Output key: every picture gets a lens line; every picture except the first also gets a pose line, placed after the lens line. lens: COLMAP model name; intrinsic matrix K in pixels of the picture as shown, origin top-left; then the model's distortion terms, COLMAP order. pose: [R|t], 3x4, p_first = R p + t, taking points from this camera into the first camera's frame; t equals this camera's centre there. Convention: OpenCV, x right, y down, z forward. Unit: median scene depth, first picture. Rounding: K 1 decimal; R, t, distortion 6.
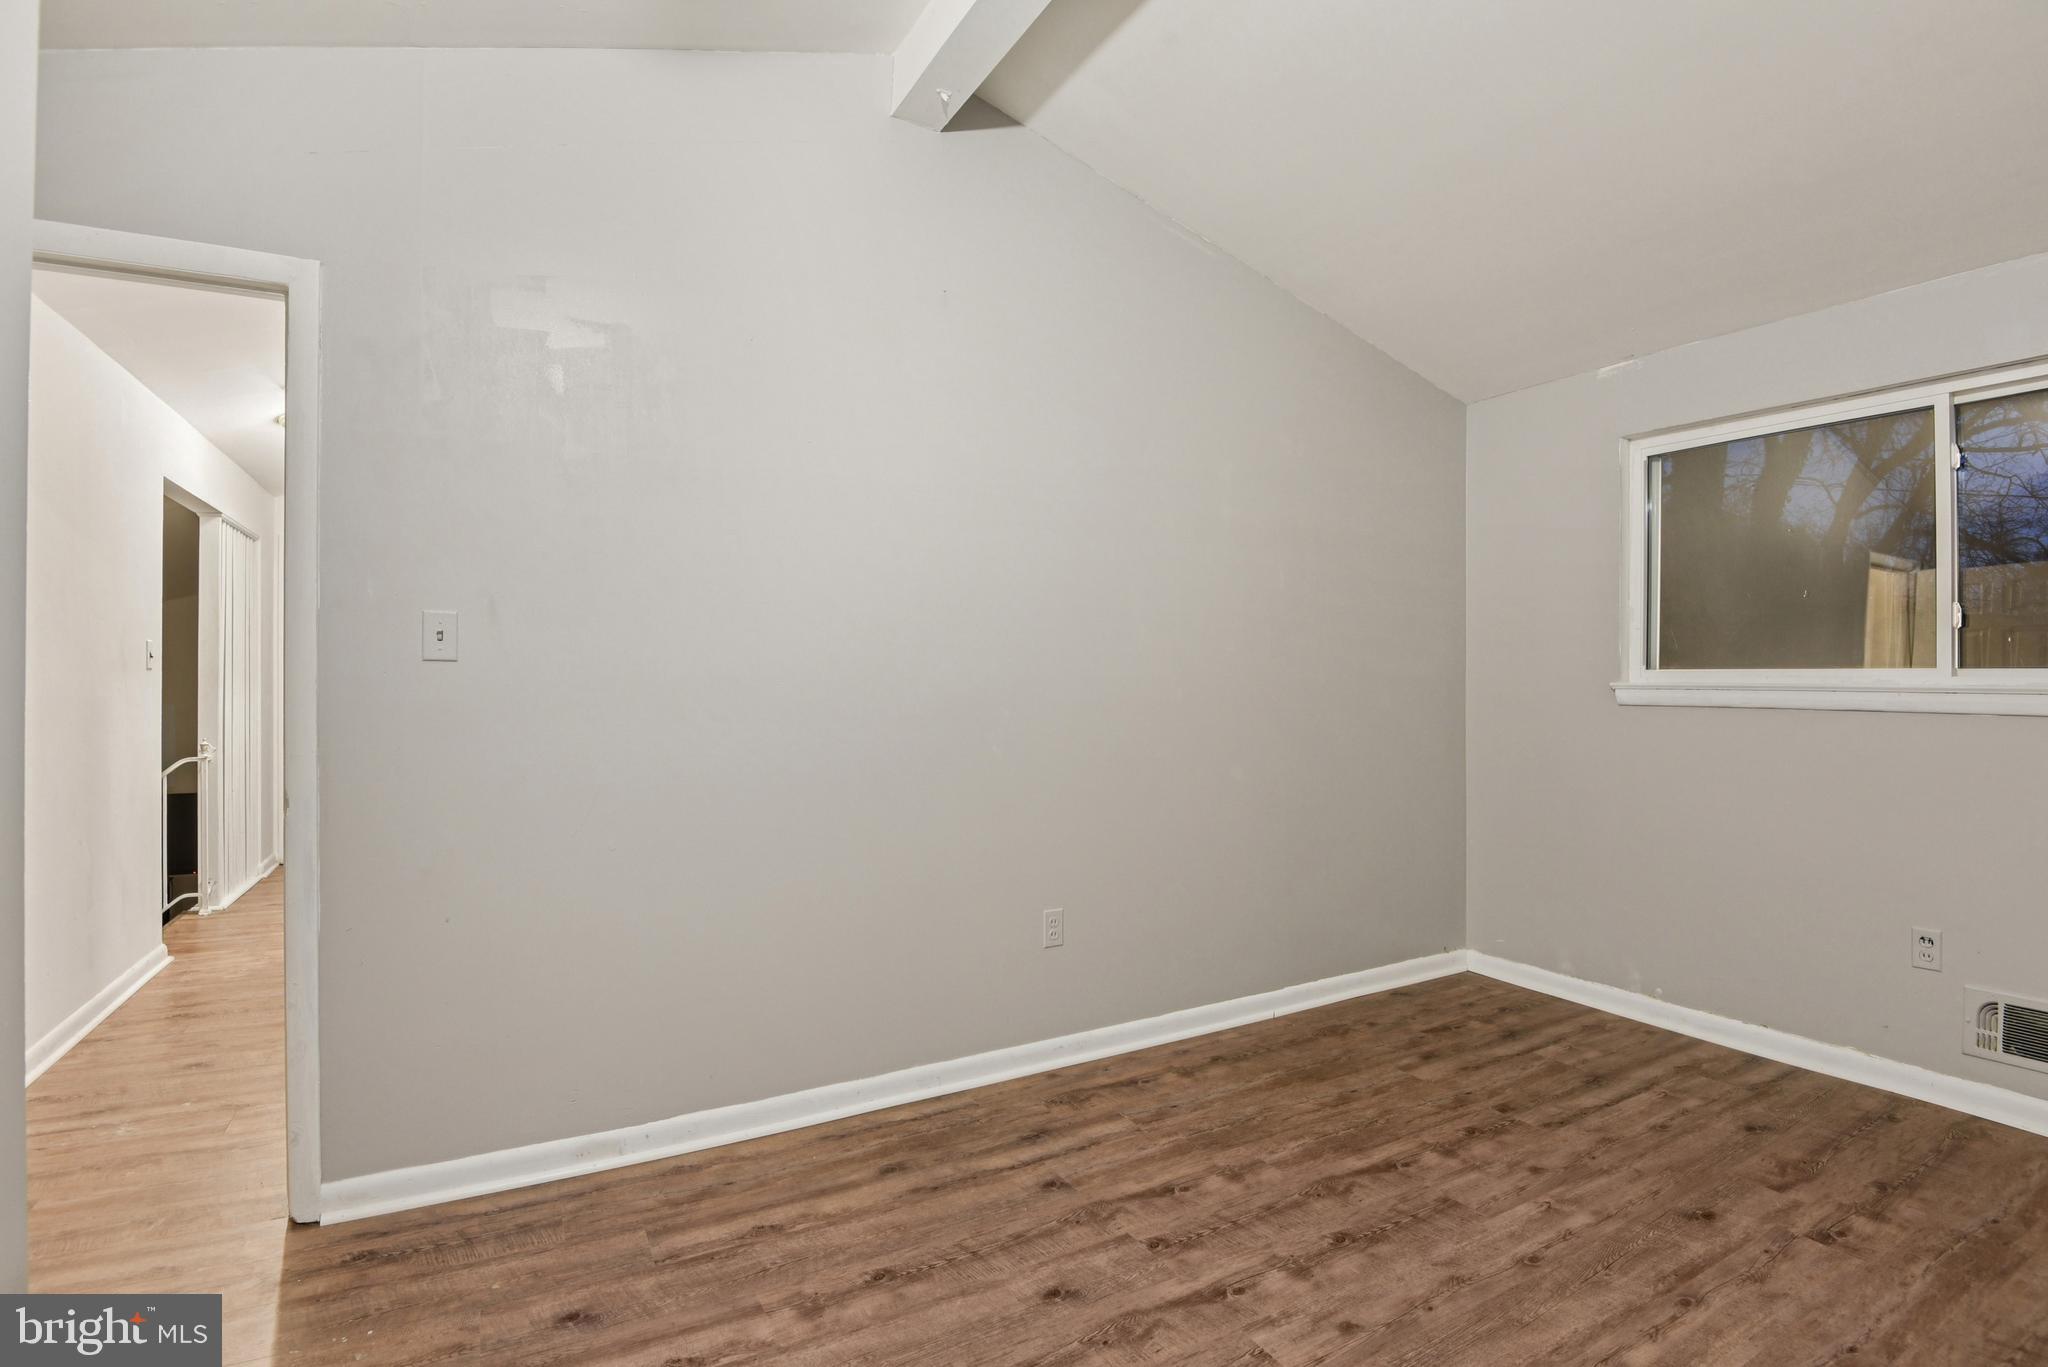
lens RADIAL K [[962.7, 0, 1025.7], [0, 962.7, 670.8], [0, 0, 1]] dist [-0.047753, 0.000369]
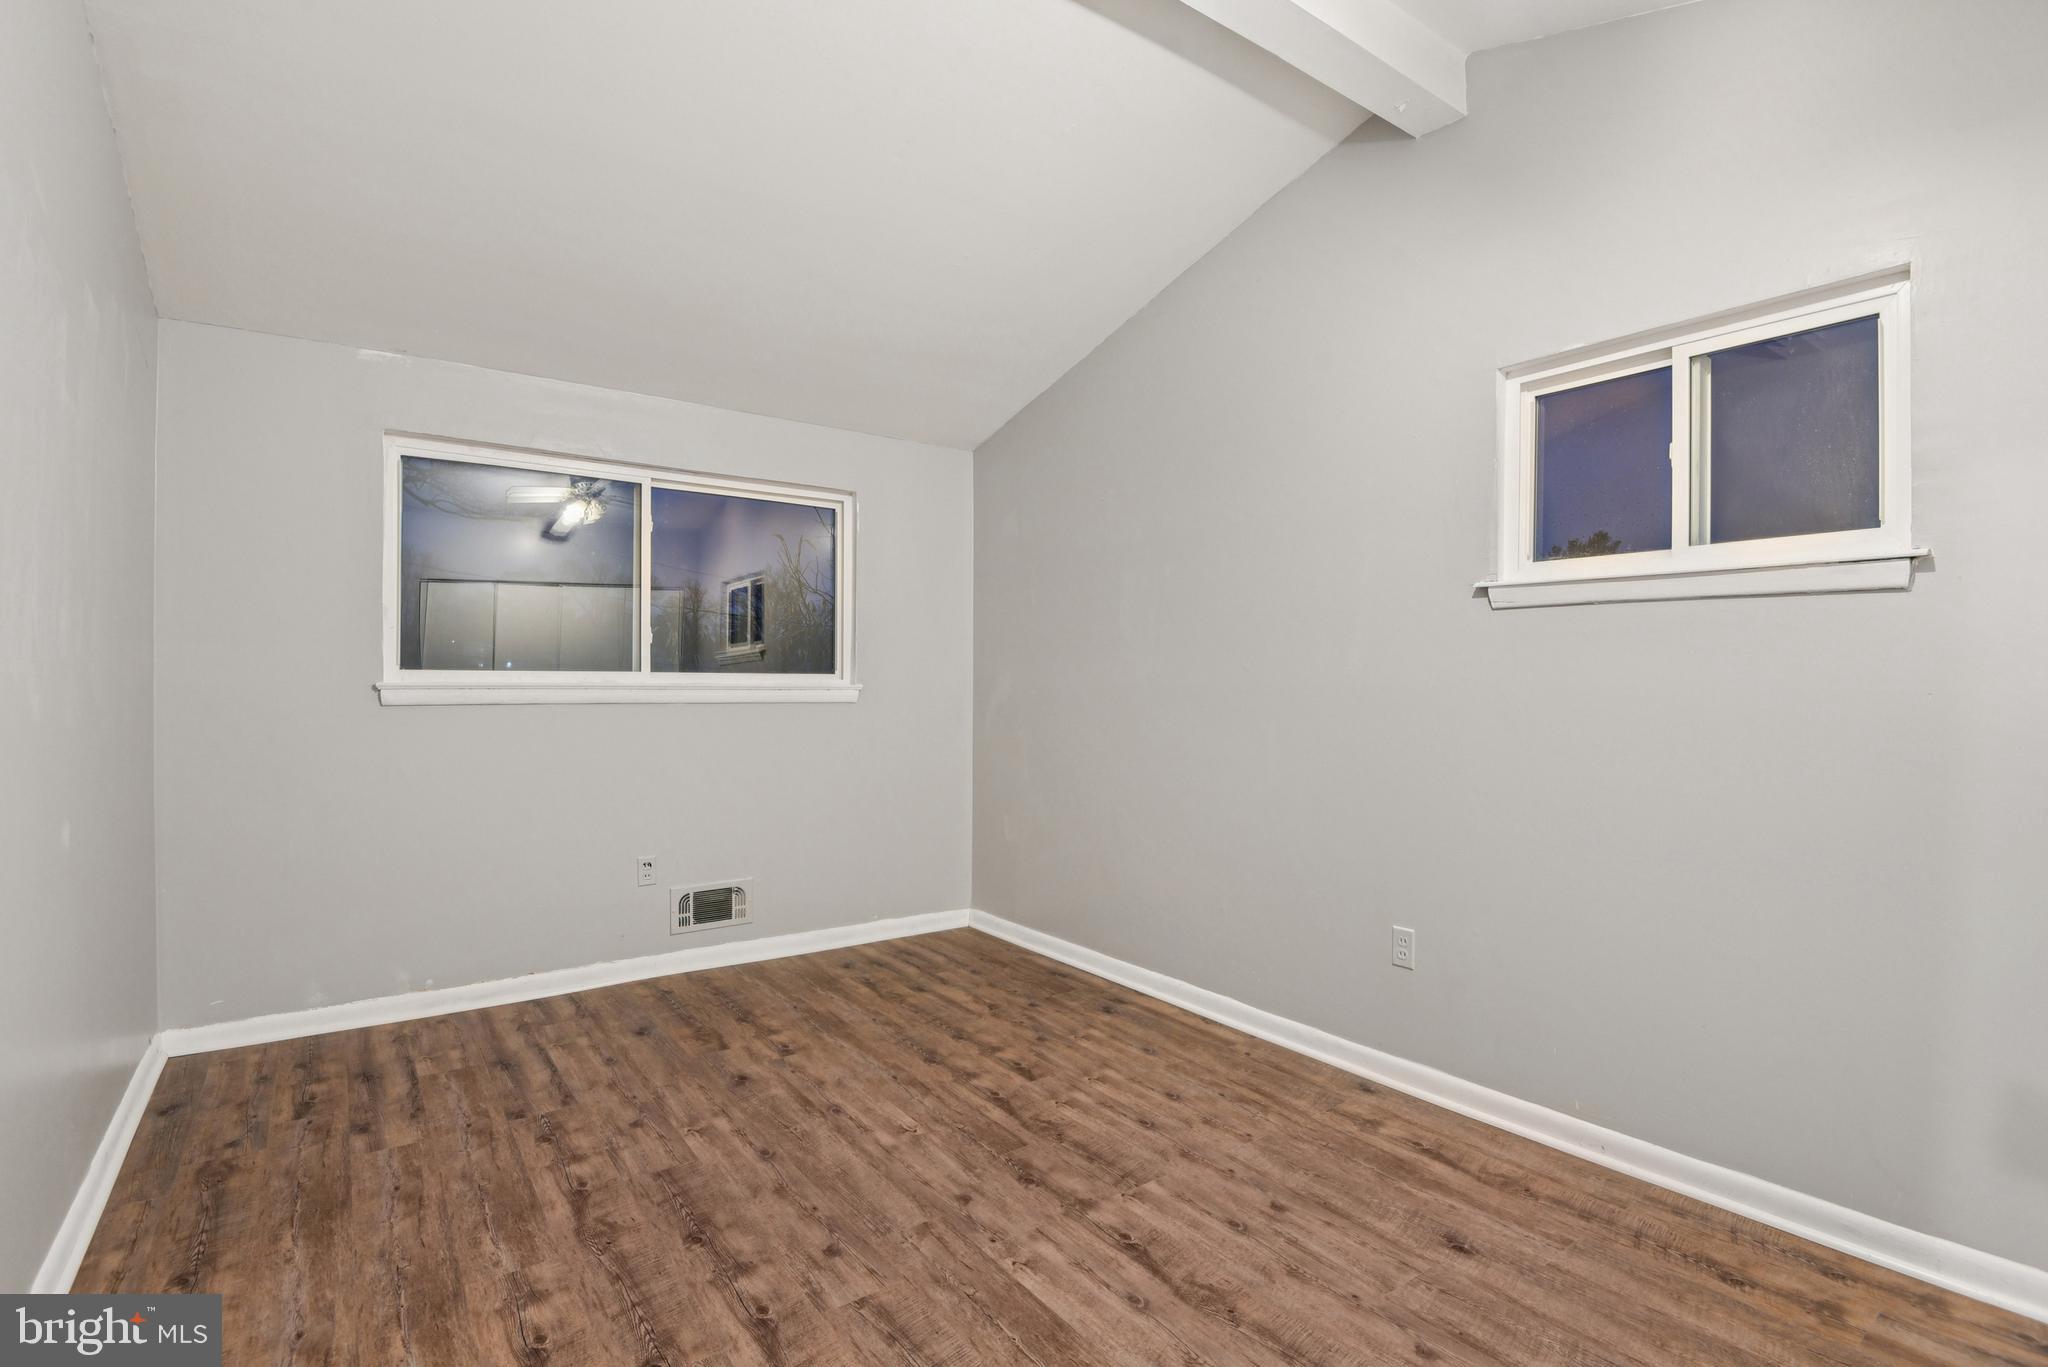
lens RADIAL K [[967.7, 0, 1014.2], [0, 967.7, 693.0], [0, 0, 1]] dist [-0.002475, -0.021050]
pose [[-0.111139, -0.017878, 0.993644, -0.569988], [-0.010801, 0.999801, 0.016780, -0.001064], [-0.993746, -0.008868, -0.111310, 0.622069]]
